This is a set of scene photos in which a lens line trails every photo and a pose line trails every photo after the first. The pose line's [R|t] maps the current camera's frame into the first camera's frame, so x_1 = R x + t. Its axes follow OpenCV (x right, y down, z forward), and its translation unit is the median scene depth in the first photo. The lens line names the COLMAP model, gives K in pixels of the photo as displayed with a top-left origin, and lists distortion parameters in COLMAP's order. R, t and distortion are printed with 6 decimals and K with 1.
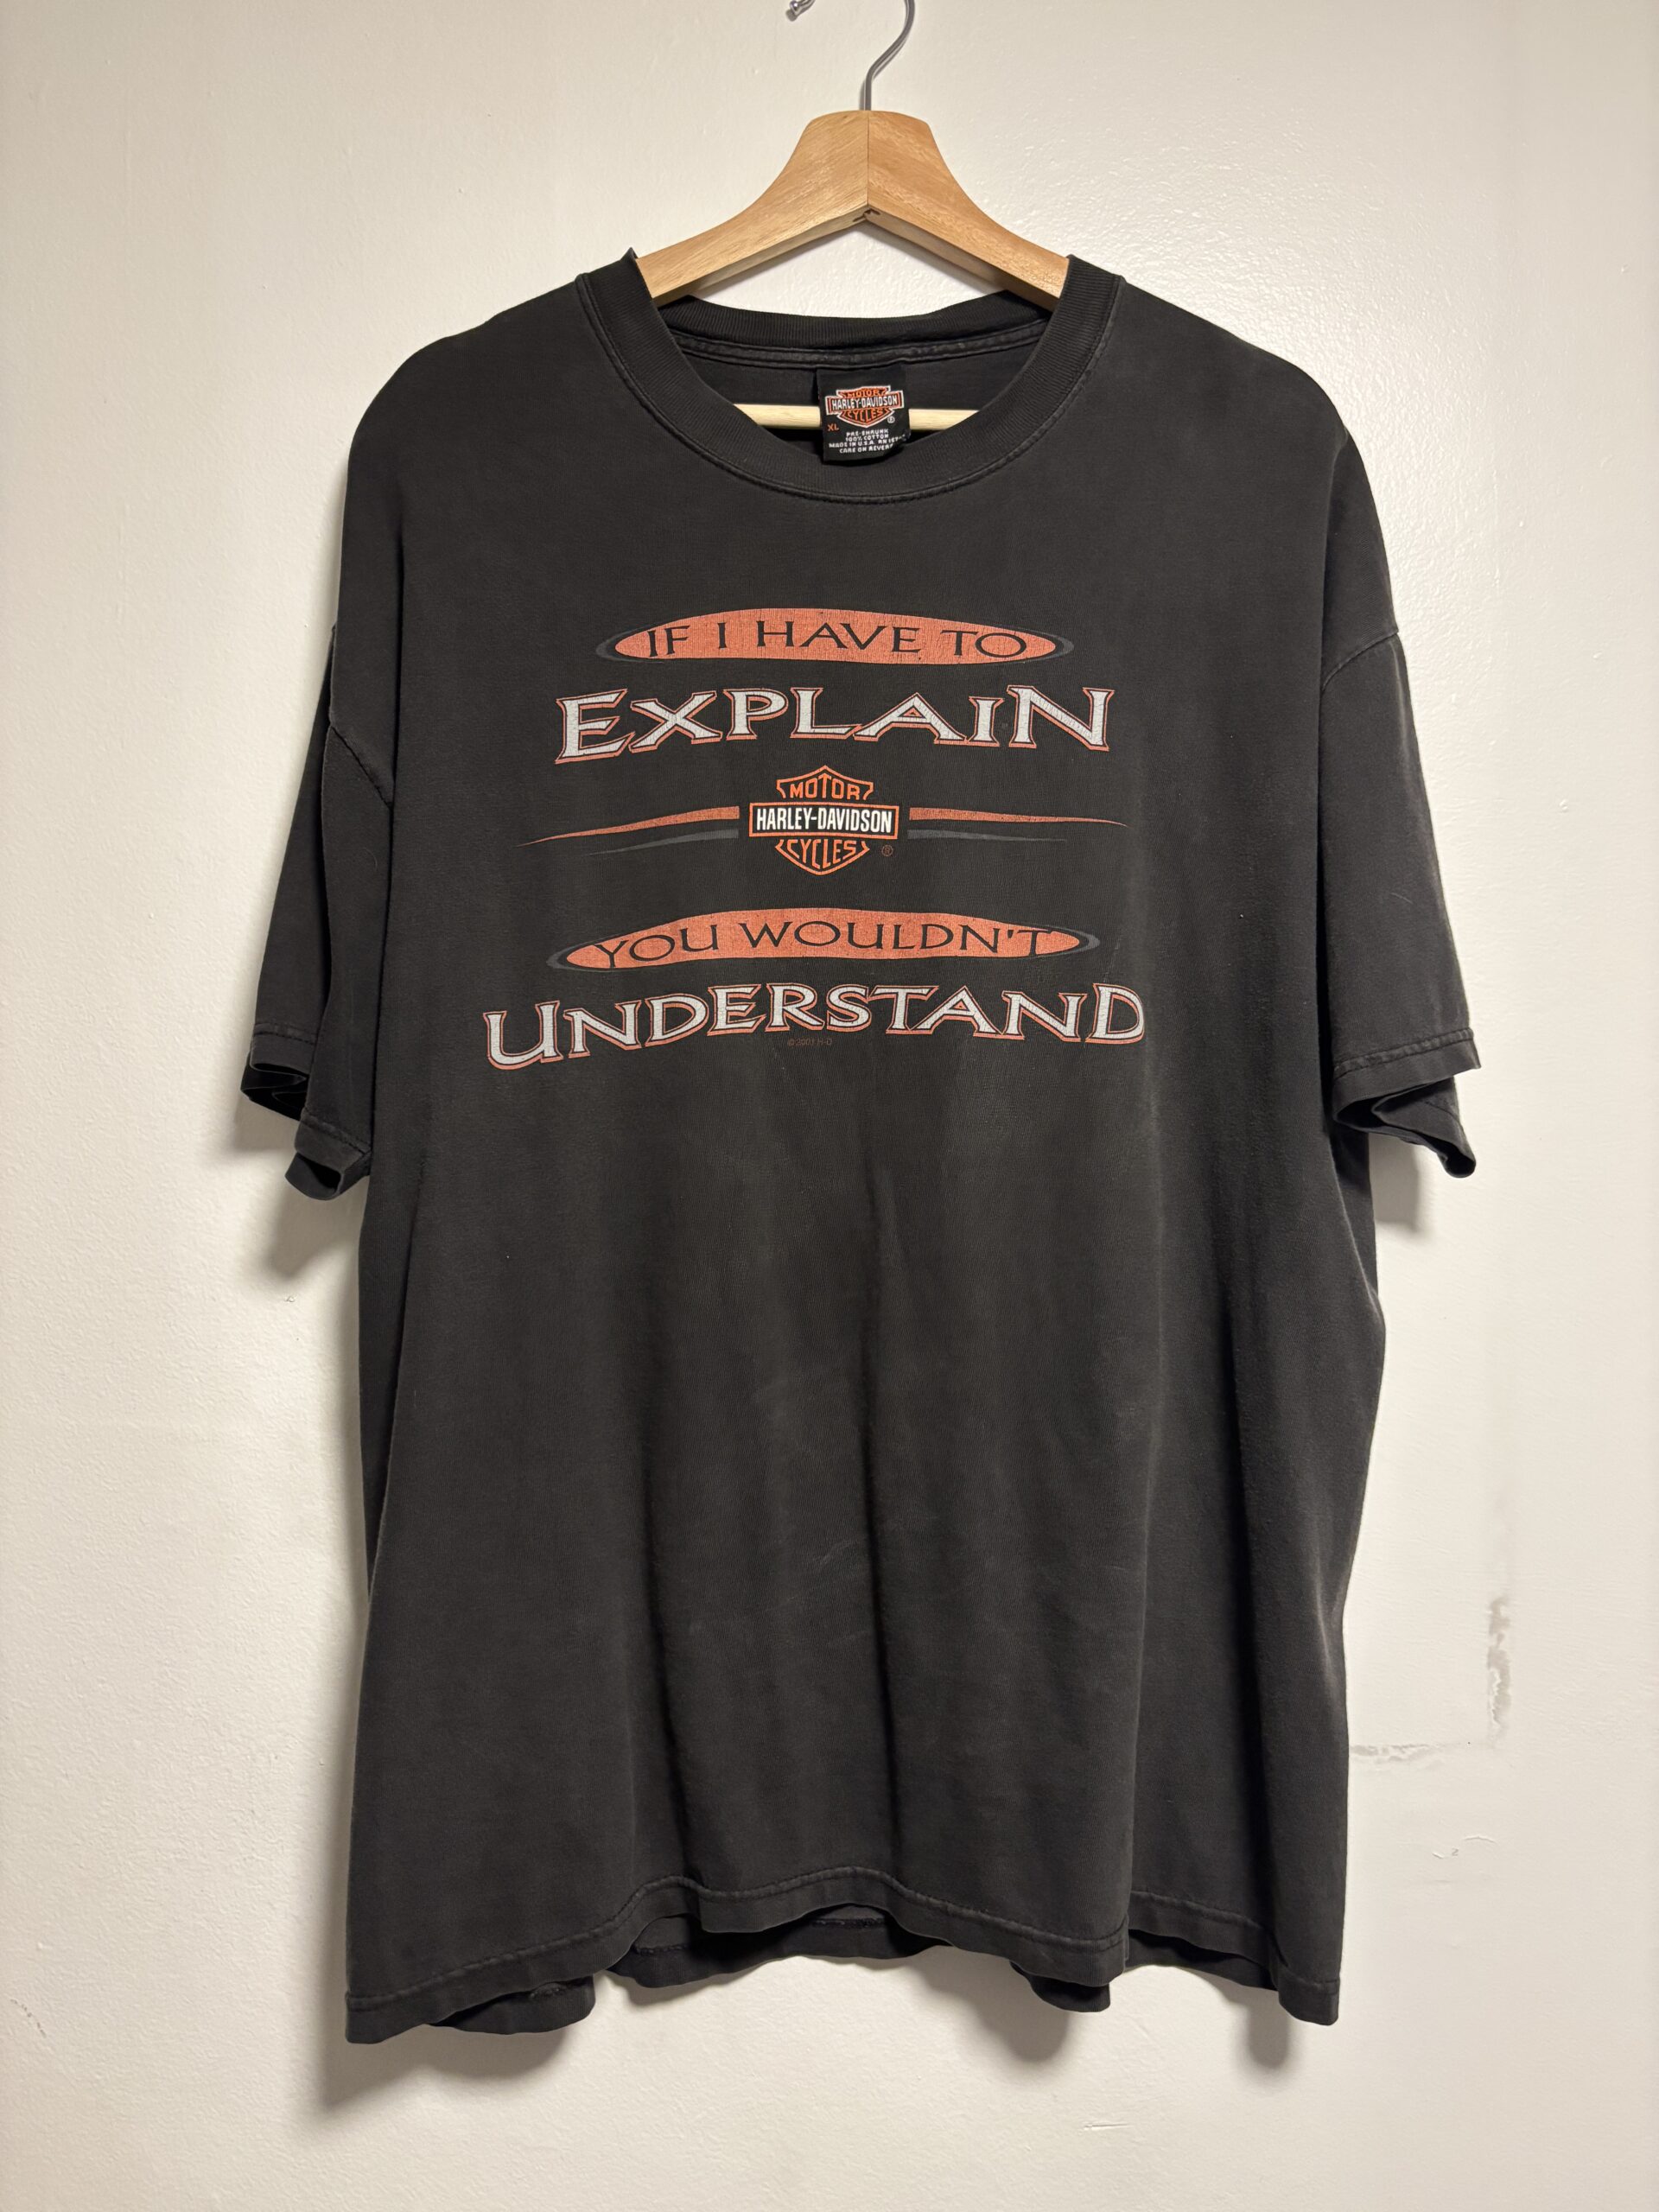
lens RADIAL K [[1633.9, 0, 825.3], [0, 1633.9, 1143.9], [0, 0, 1]] dist [0.008986, -0.028566]
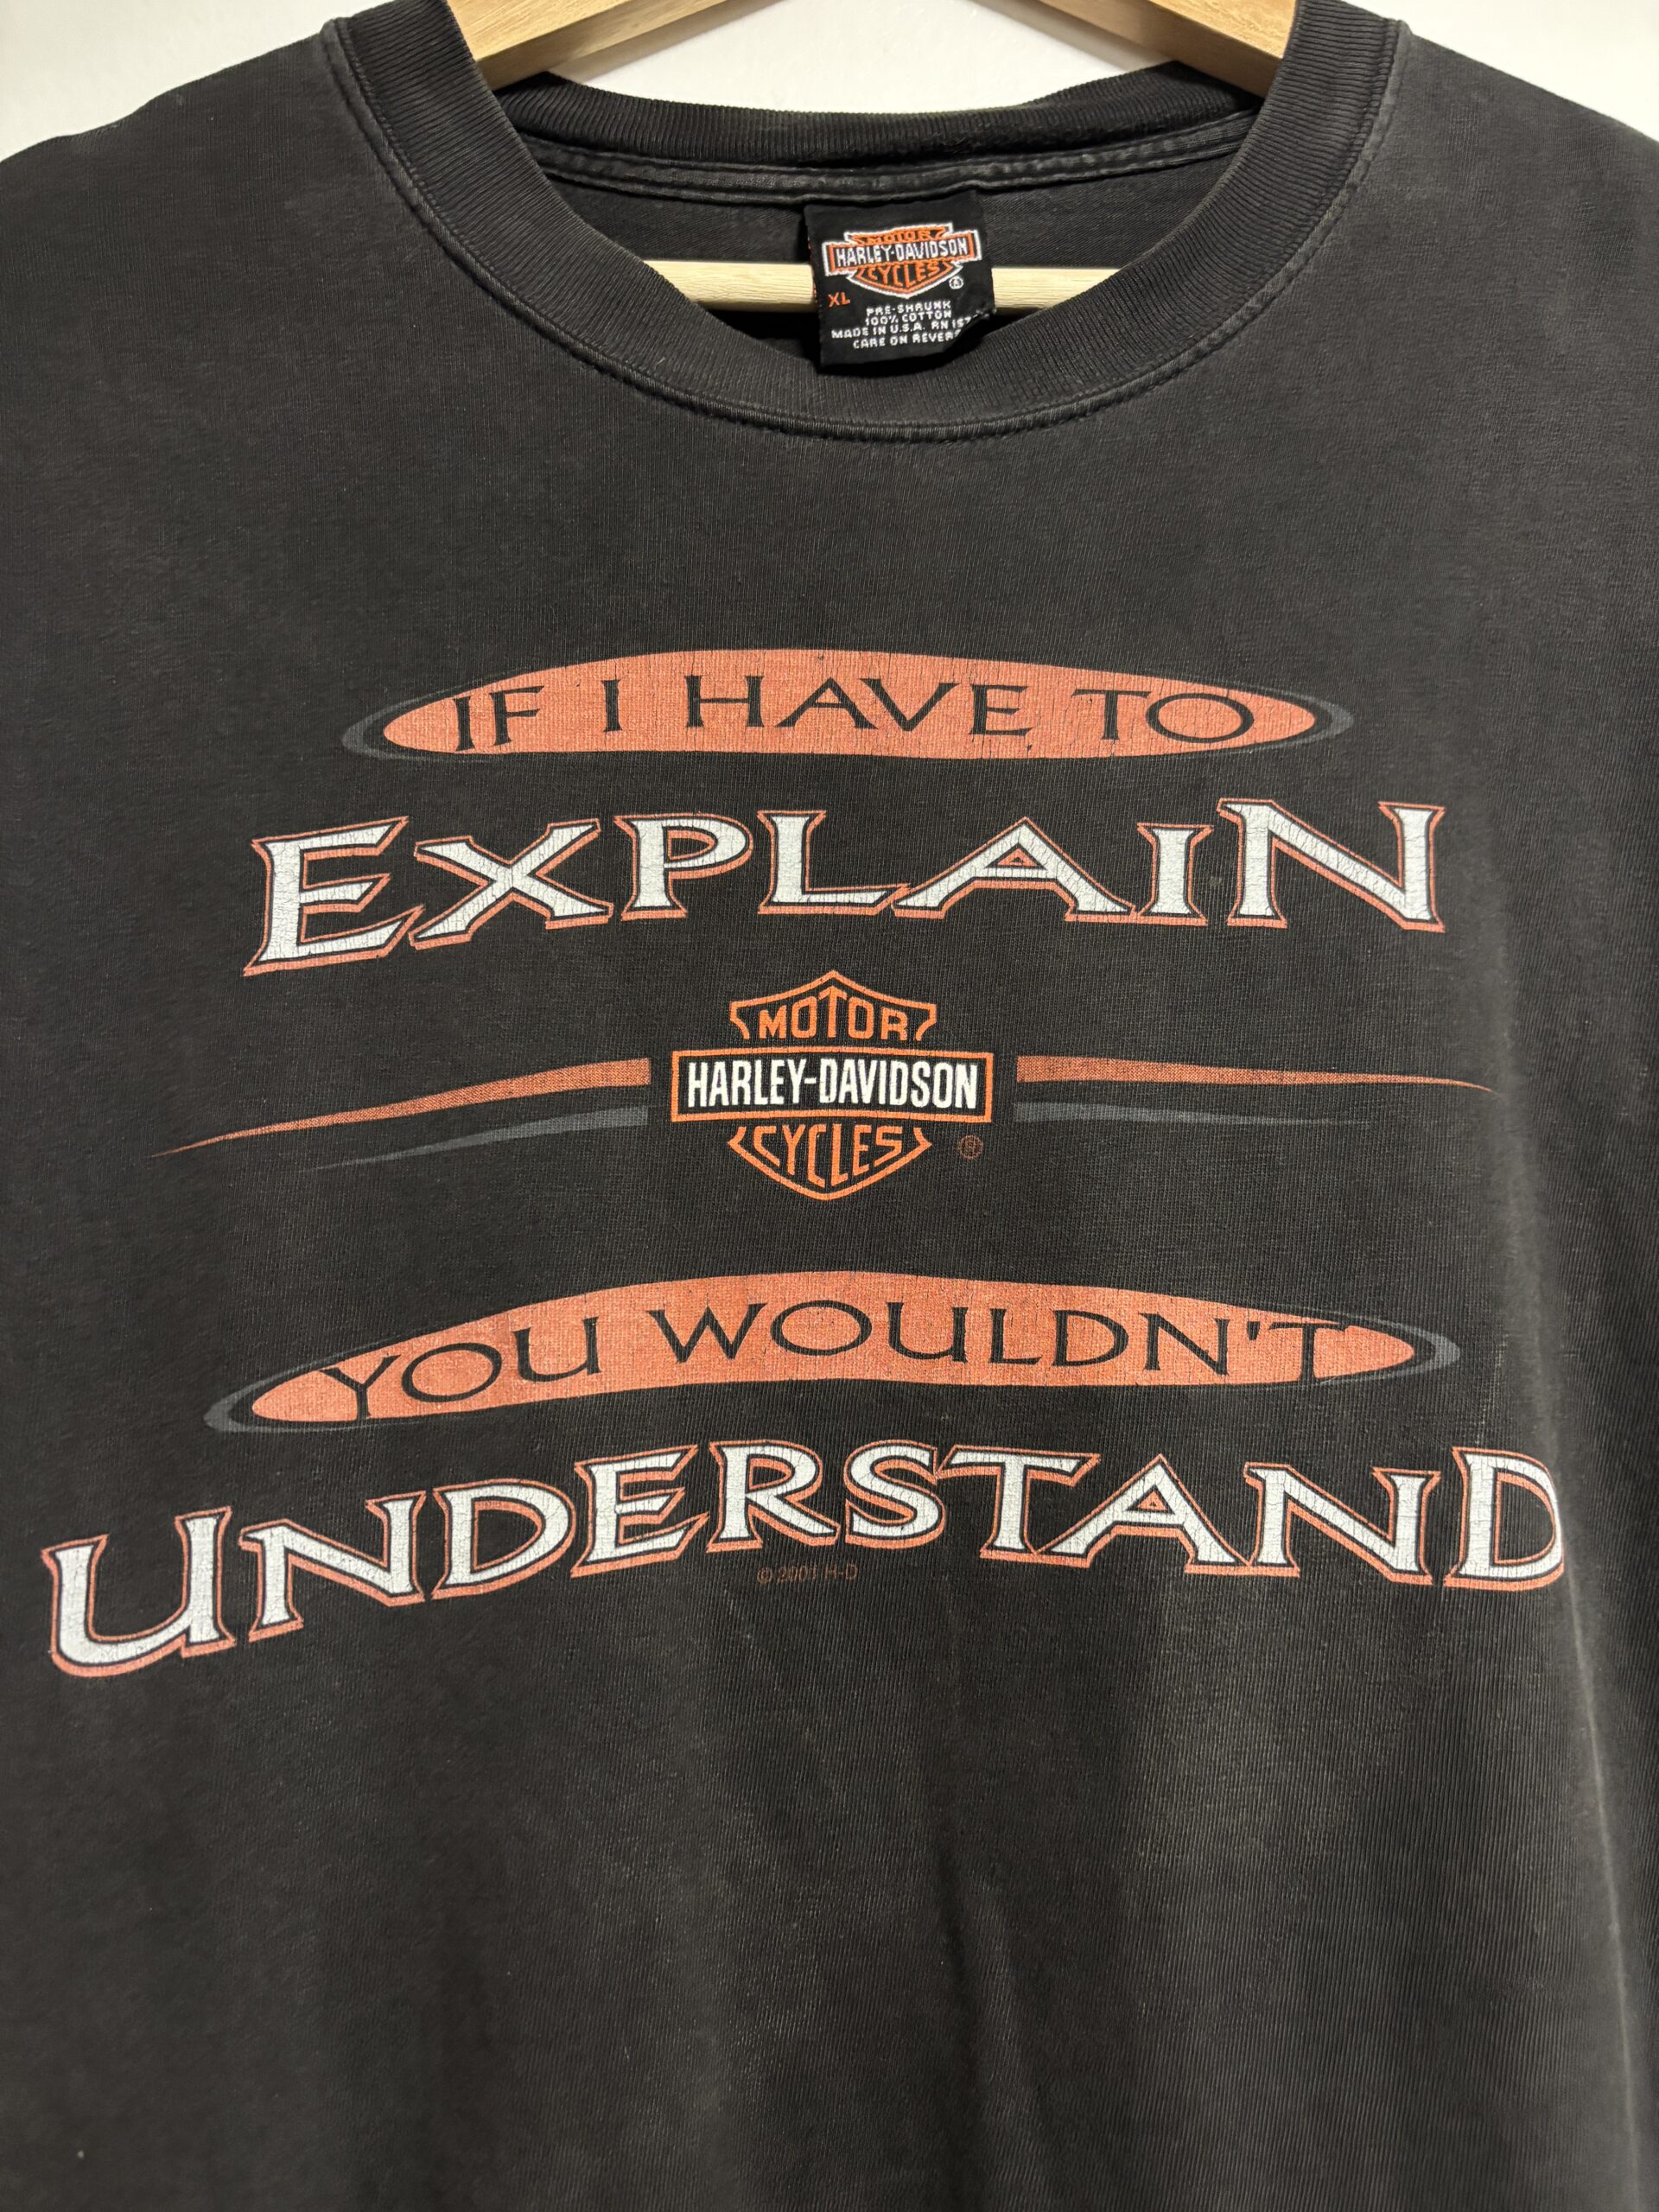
lens RADIAL K [[1633.9, 0, 825.6], [0, 1633.9, 1152.6], [0, 0, 1]] dist [0.008986, -0.028566]
pose [[0.999899, -0.014225, -0.000419, -0.002742], [0.014060, 0.991968, -0.125703, -0.121387], [0.002204, 0.125684, 0.992068, 0.544249]]
